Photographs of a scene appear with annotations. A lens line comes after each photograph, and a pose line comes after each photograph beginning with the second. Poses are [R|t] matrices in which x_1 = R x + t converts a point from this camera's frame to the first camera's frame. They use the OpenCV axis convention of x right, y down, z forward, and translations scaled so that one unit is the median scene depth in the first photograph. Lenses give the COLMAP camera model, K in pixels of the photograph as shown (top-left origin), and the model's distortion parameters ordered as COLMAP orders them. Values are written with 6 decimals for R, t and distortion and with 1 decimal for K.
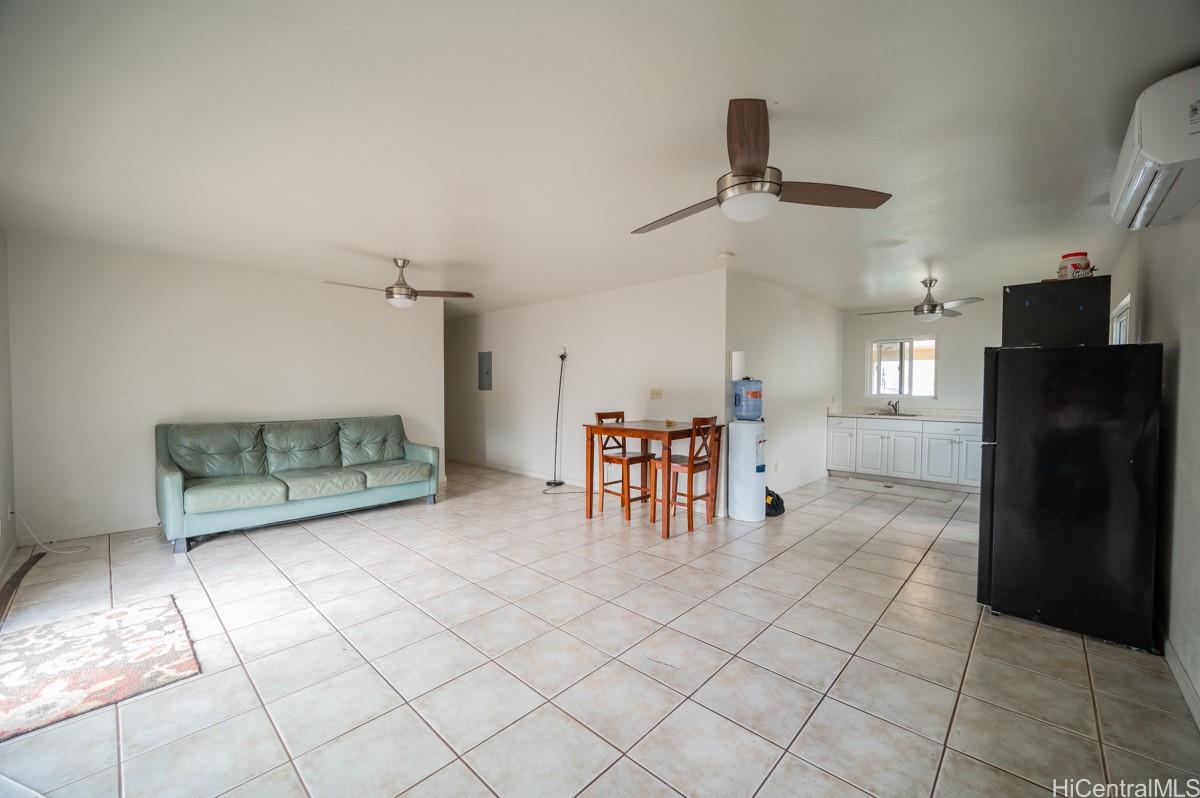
lens RADIAL K [[471.6, 0, 600.8], [0, 471.6, 397.0], [0, 0, 1]] dist [-0.000536, -0.000090]
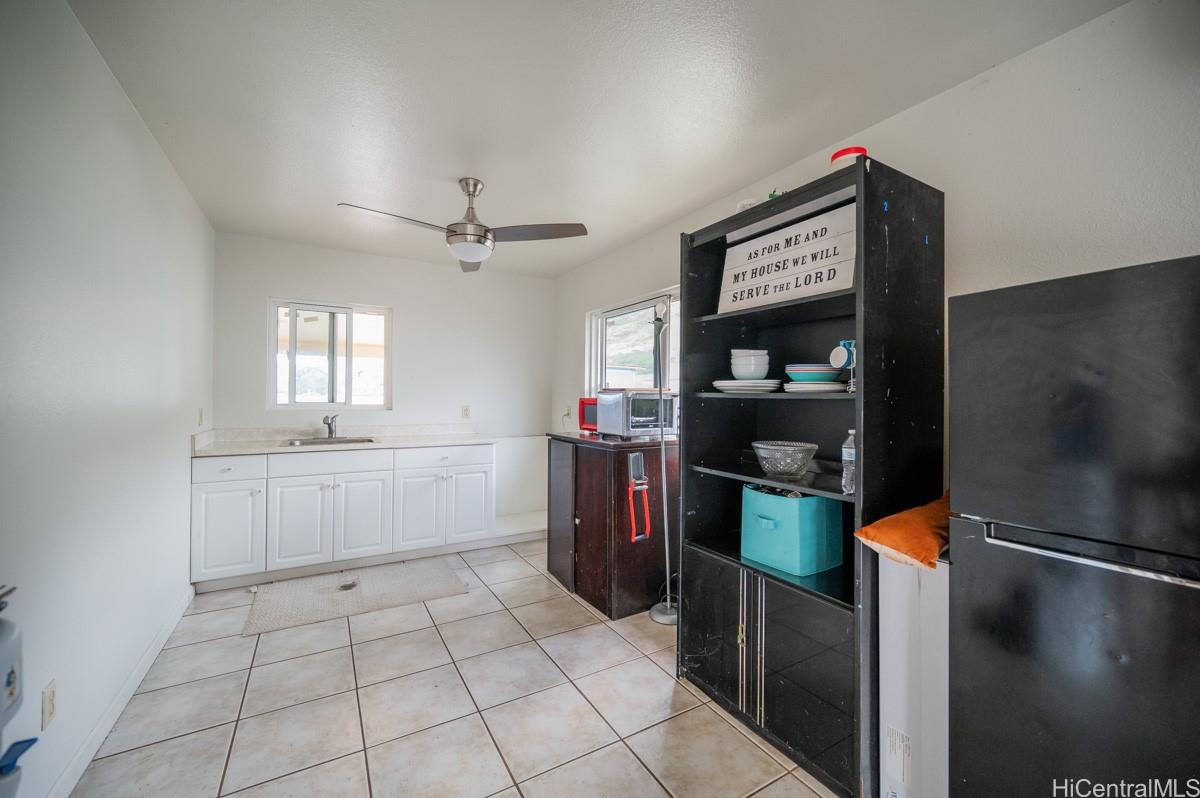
lens RADIAL K [[471.6, 0, 600.8], [0, 471.6, 397.0], [0, 0, 1]] dist [-0.000536, -0.000090]
pose [[0.276782, 0.000424, 0.960933, 0.179501], [0.015278, 0.999872, -0.004842, -0.005307], [-0.960811, 0.016021, 0.276740, 0.536721]]
